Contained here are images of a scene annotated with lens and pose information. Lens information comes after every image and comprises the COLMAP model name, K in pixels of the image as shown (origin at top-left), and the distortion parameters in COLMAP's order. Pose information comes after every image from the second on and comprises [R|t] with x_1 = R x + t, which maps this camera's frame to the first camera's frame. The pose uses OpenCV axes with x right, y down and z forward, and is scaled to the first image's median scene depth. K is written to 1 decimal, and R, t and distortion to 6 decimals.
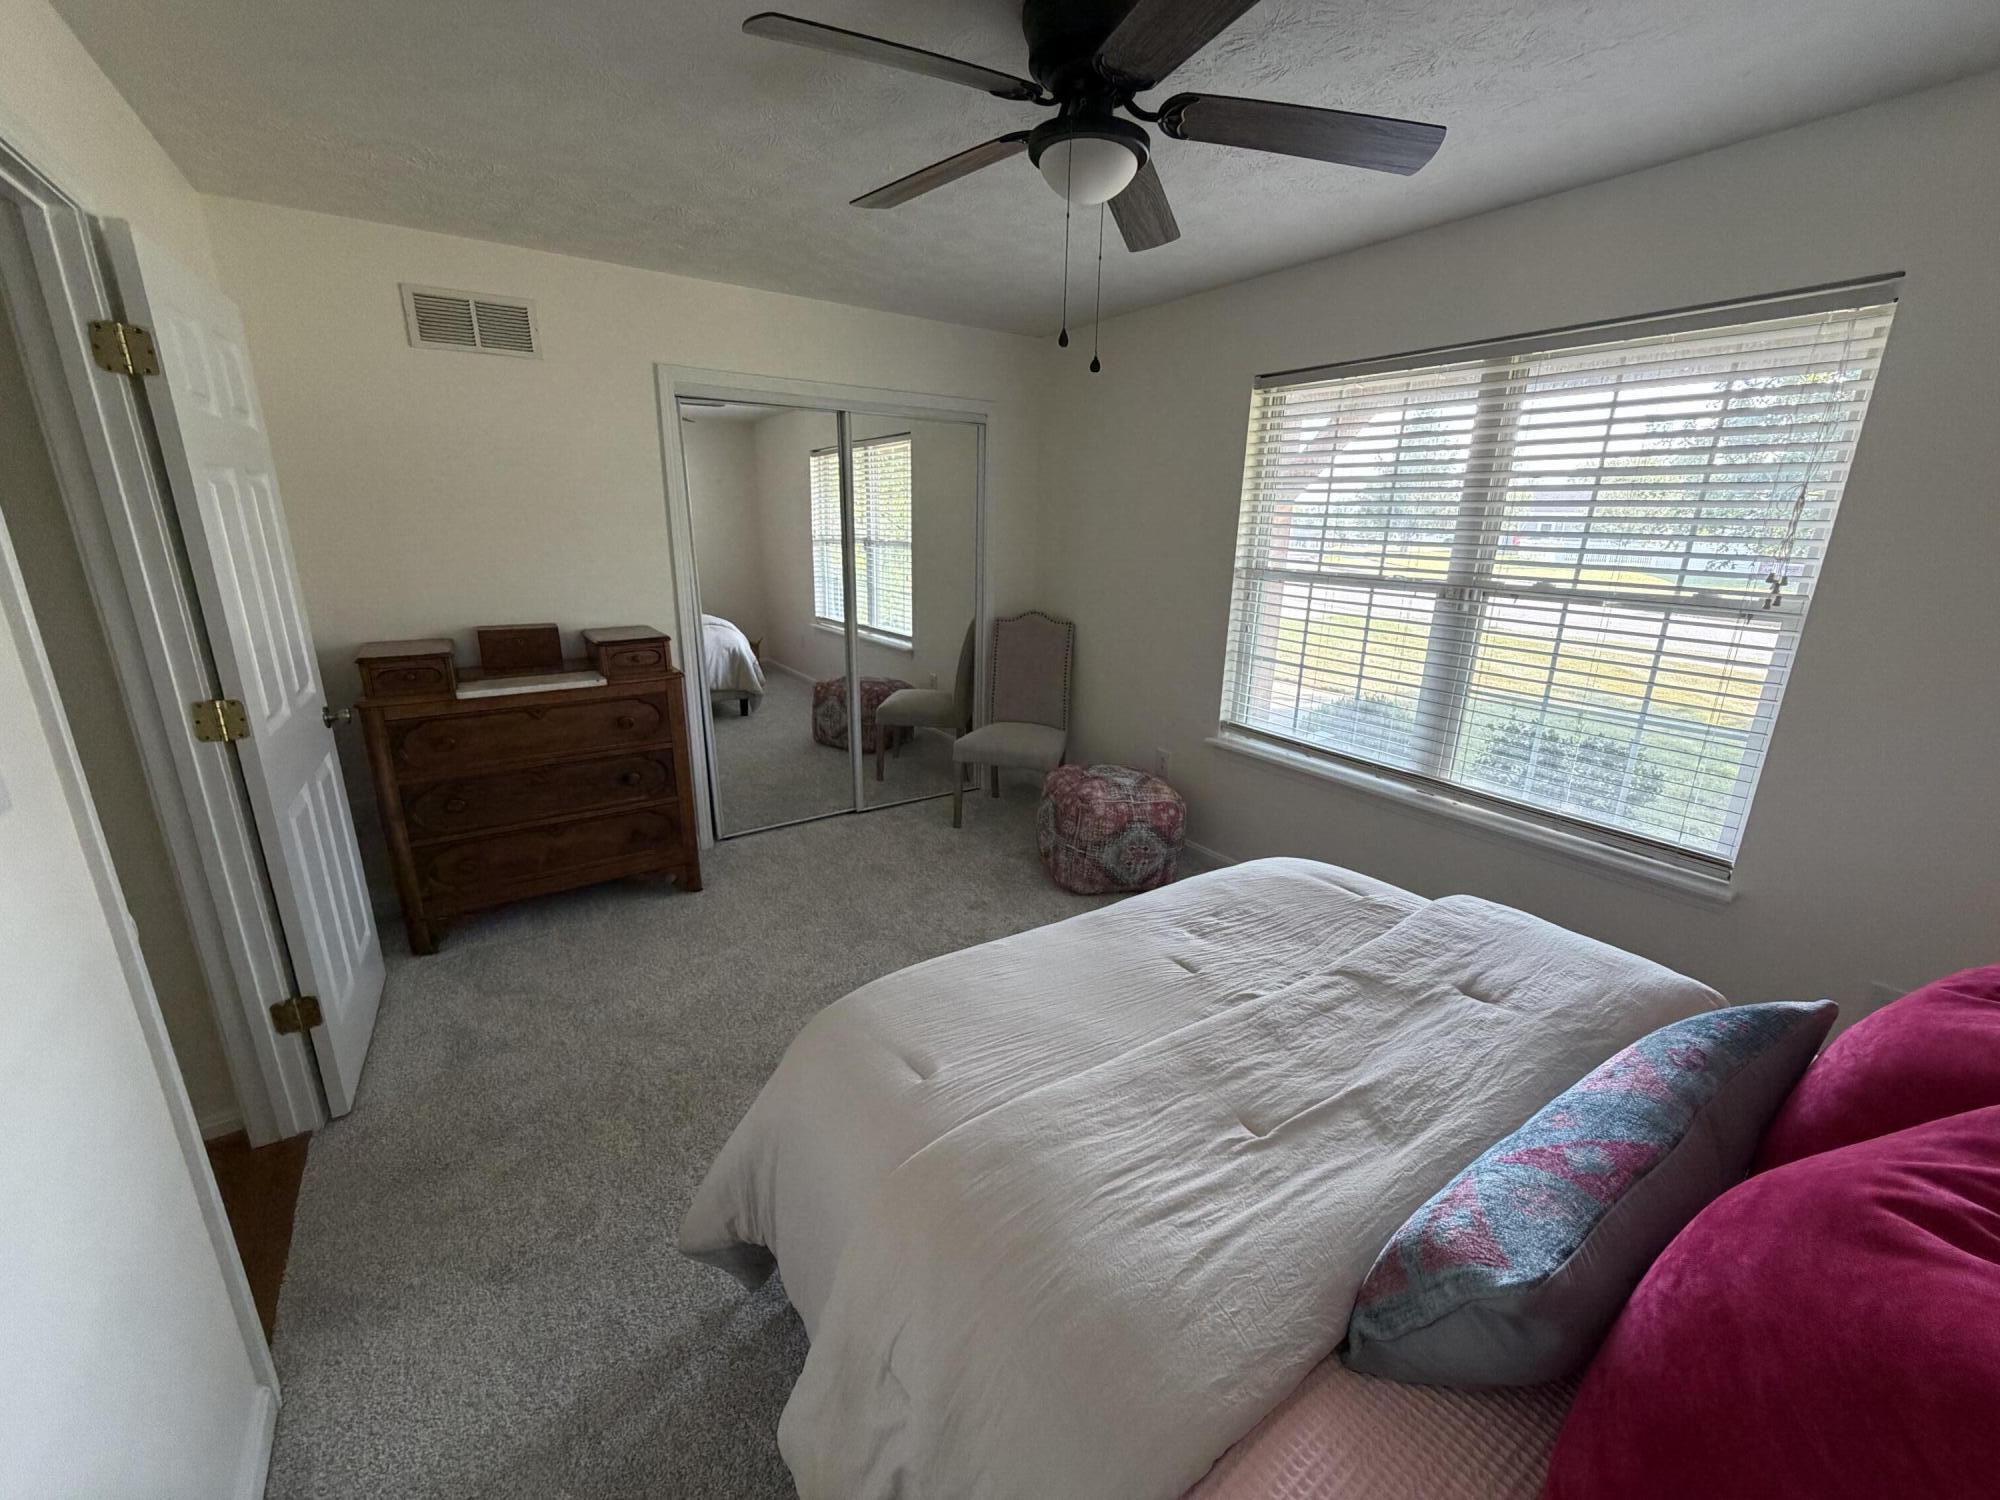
lens RADIAL K [[802.3, 0, 1004.1], [0, 802.3, 745.3], [0, 0, 1]] dist [0.001853, 0.000047]
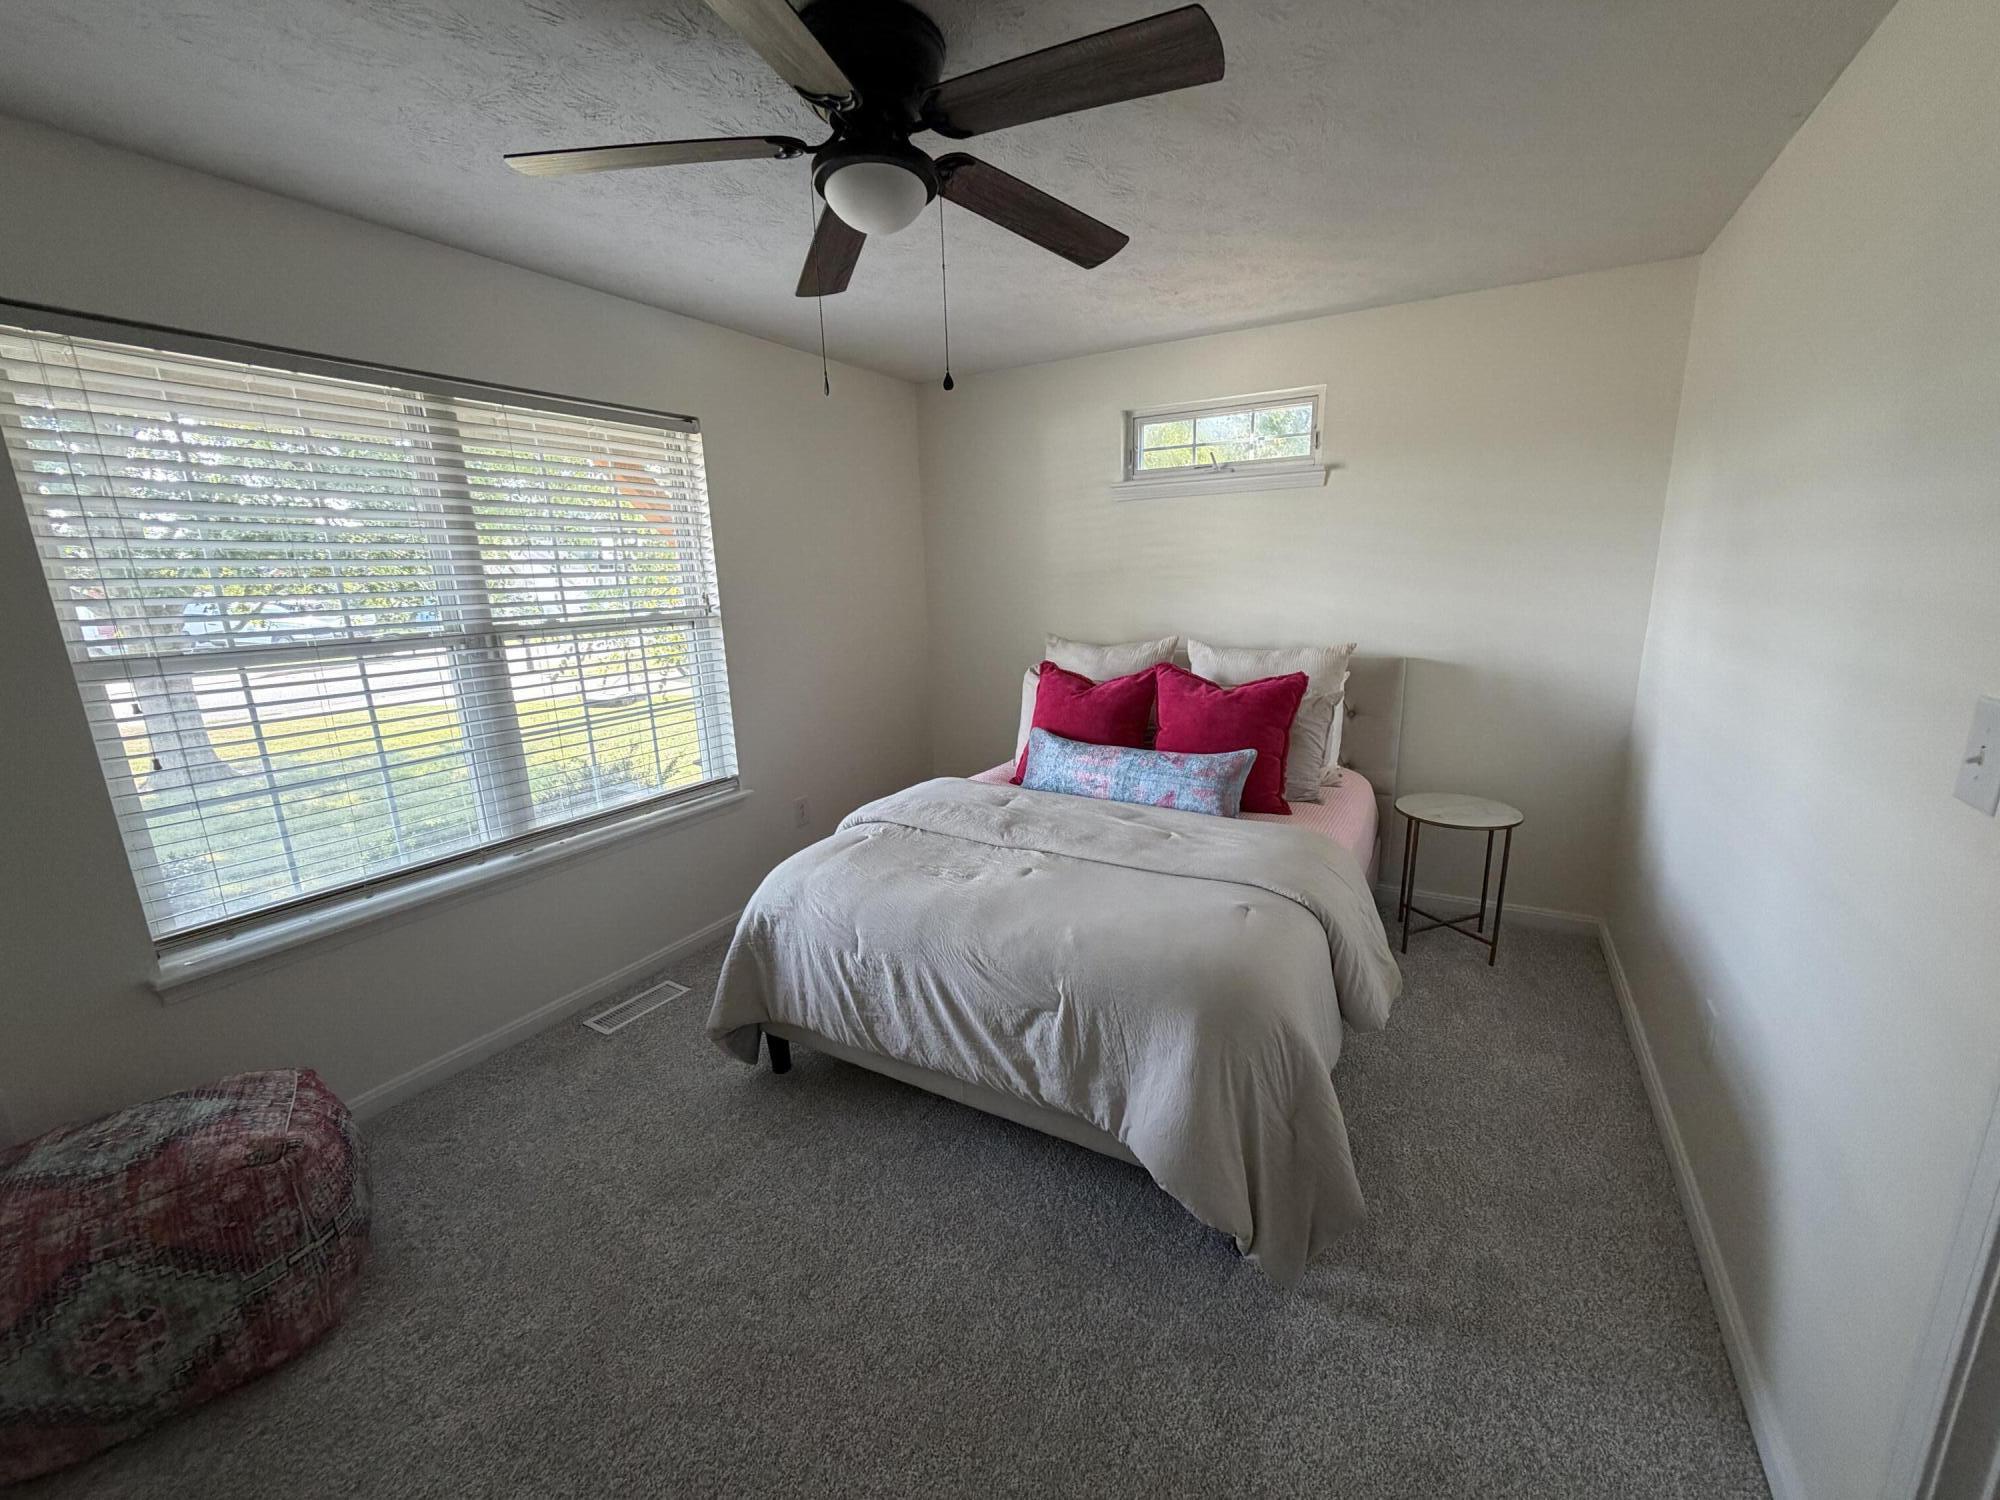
lens RADIAL K [[802.3, 0, 1009.6], [0, 802.3, 750.6], [0, 0, 1]] dist [0.001853, 0.000047]
pose [[-0.434304, -0.211097, 0.875682, -0.559402], [0.261013, 0.900951, 0.346641, -0.242888], [-0.862121, 0.379112, -0.336187, 0.847463]]
